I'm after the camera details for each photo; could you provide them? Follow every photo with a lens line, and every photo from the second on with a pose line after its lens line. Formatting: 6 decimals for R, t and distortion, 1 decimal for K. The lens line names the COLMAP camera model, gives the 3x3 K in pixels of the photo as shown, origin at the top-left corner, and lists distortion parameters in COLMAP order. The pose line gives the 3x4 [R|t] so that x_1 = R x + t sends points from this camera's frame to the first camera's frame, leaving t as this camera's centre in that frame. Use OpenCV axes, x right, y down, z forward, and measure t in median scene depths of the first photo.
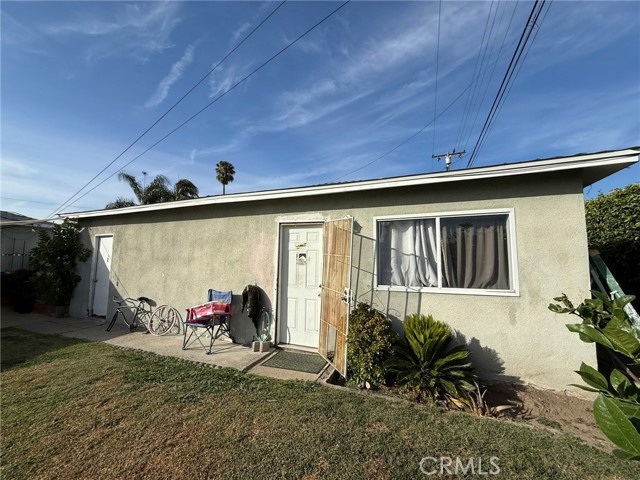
lens RADIAL K [[254.8, 0, 322.7], [0, 254.8, 240.2], [0, 0, 1]] dist [-0.002388, 0.000147]
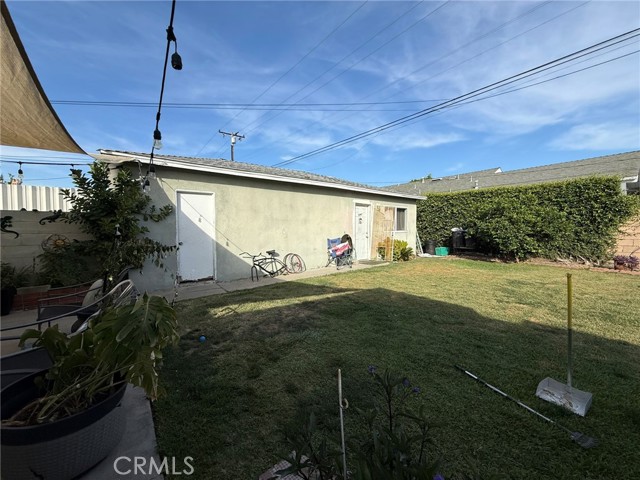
lens RADIAL K [[254.8, 0, 316.5], [0, 254.8, 238.0], [0, 0, 1]] dist [-0.002388, 0.000147]
pose [[0.484787, -0.046984, 0.873370, -2.075675], [-0.066482, 0.993688, 0.090359, 0.045262], [-0.872102, -0.101868, 0.478603, 0.277362]]
